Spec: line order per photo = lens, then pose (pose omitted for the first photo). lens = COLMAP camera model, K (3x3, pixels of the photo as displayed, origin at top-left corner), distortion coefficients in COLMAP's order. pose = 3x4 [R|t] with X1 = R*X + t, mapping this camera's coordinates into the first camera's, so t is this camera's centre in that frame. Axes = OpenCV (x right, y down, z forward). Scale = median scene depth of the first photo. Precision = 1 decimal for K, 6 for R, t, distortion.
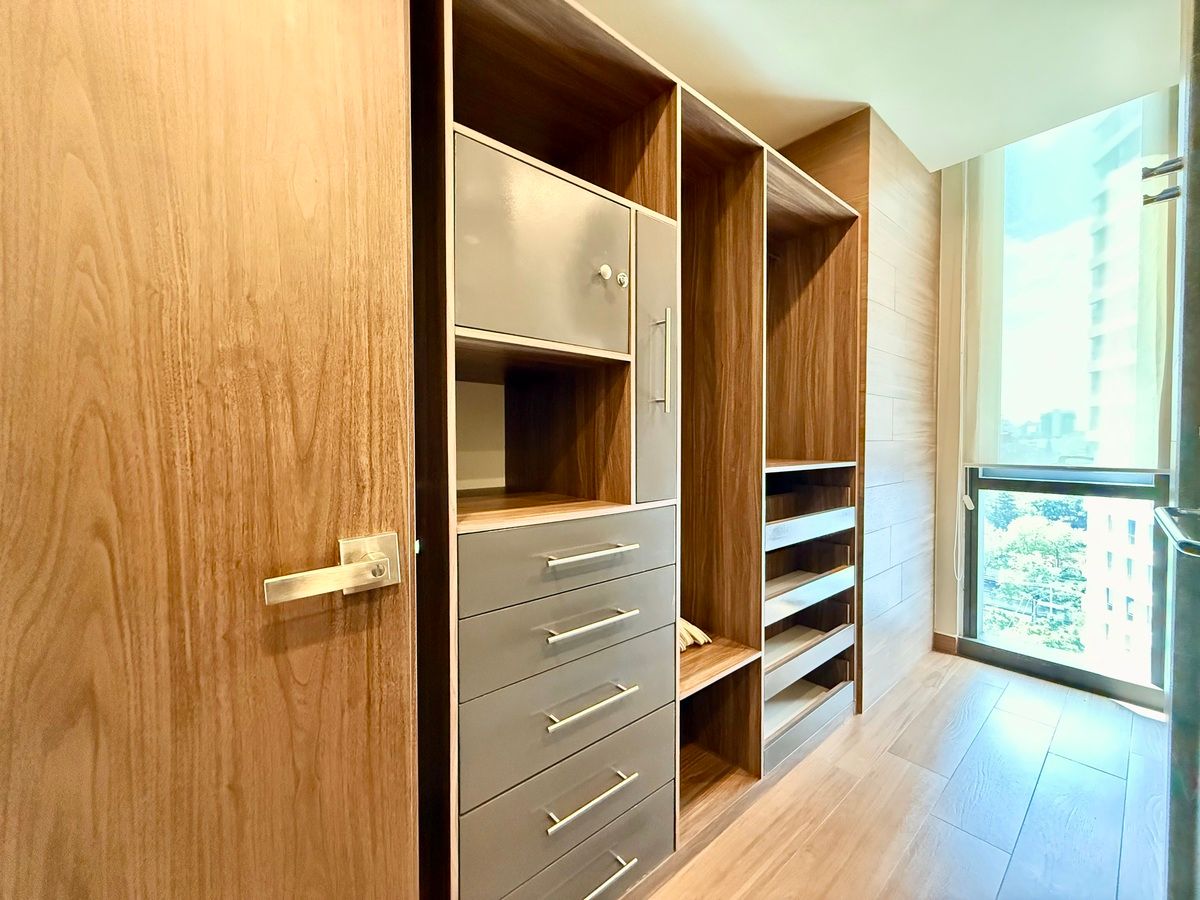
lens RADIAL K [[478.0, 0, 598.5], [0, 478.0, 450.9], [0, 0, 1]] dist [-0.000246, -0.000331]
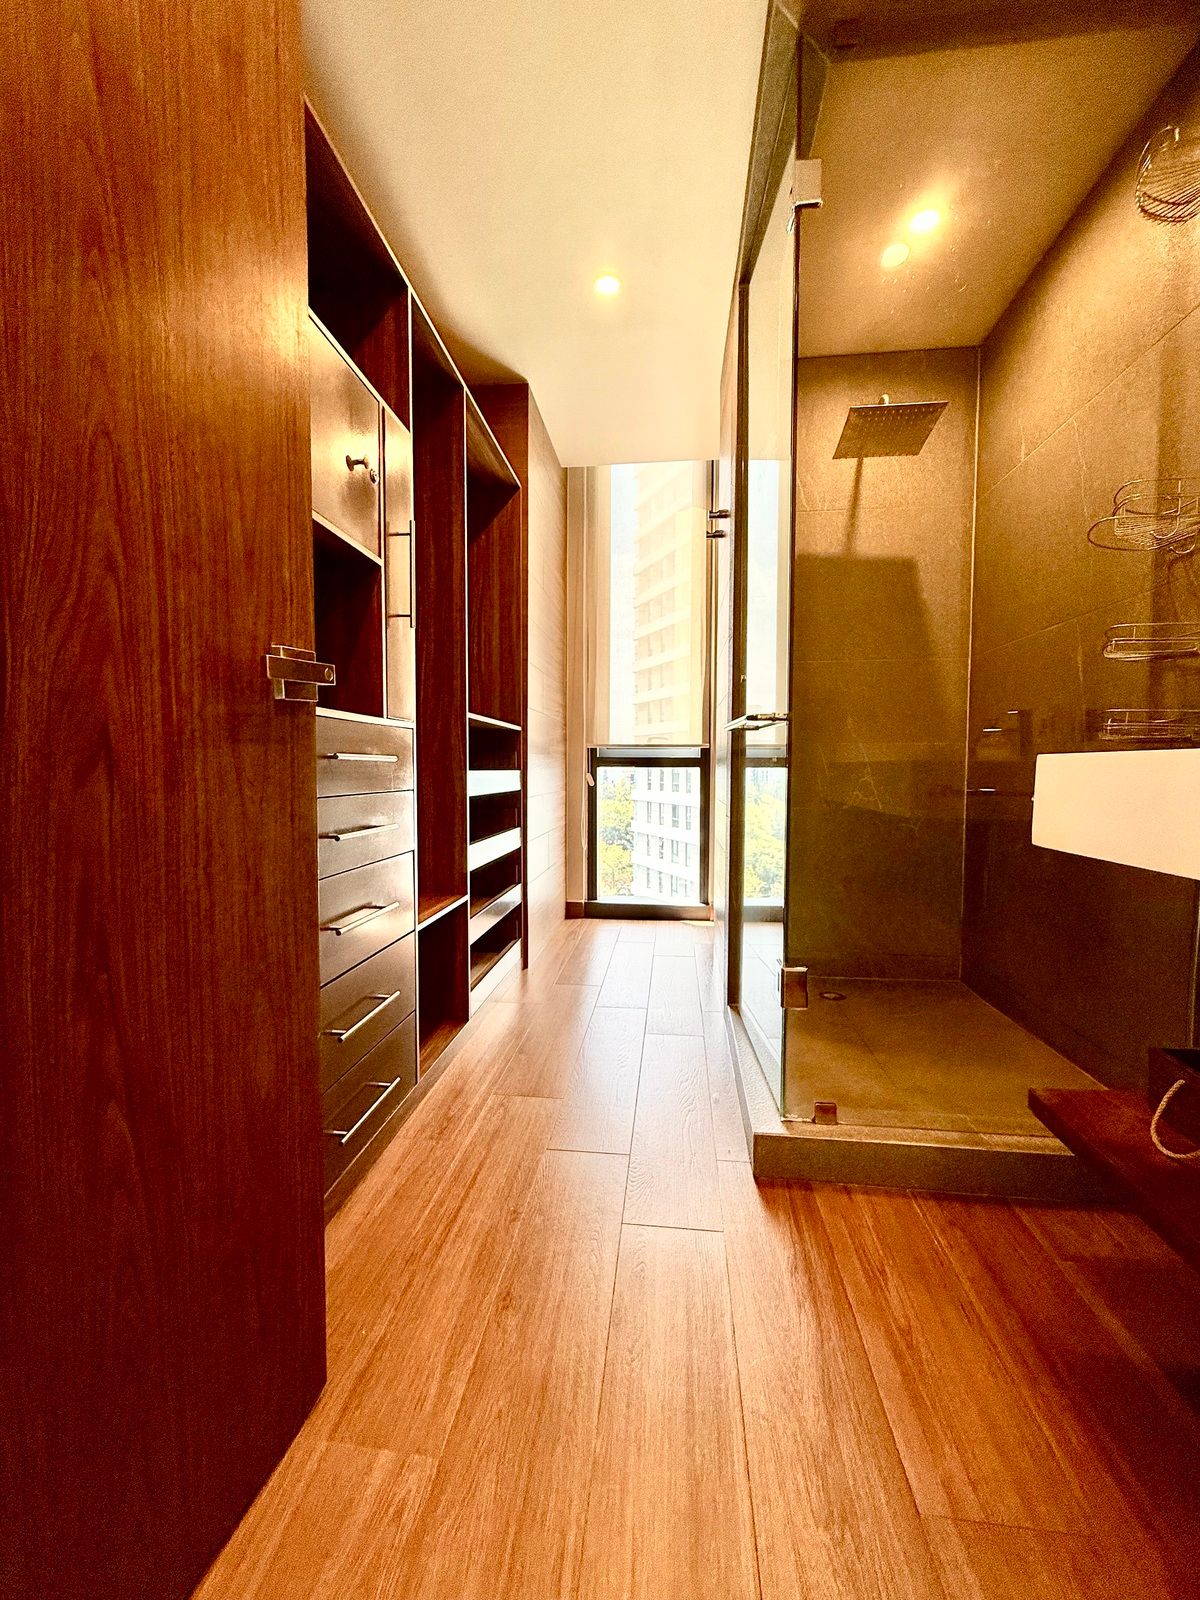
lens RADIAL K [[637.3, 0, 601.4], [0, 637.3, 804.8], [0, 0, 1]] dist [-0.000246, -0.000331]
pose [[0.730926, -0.034486, 0.681585, -0.488605], [0.012294, 0.999226, 0.037374, 0.243681], [-0.682346, -0.018938, 0.730784, -0.235941]]
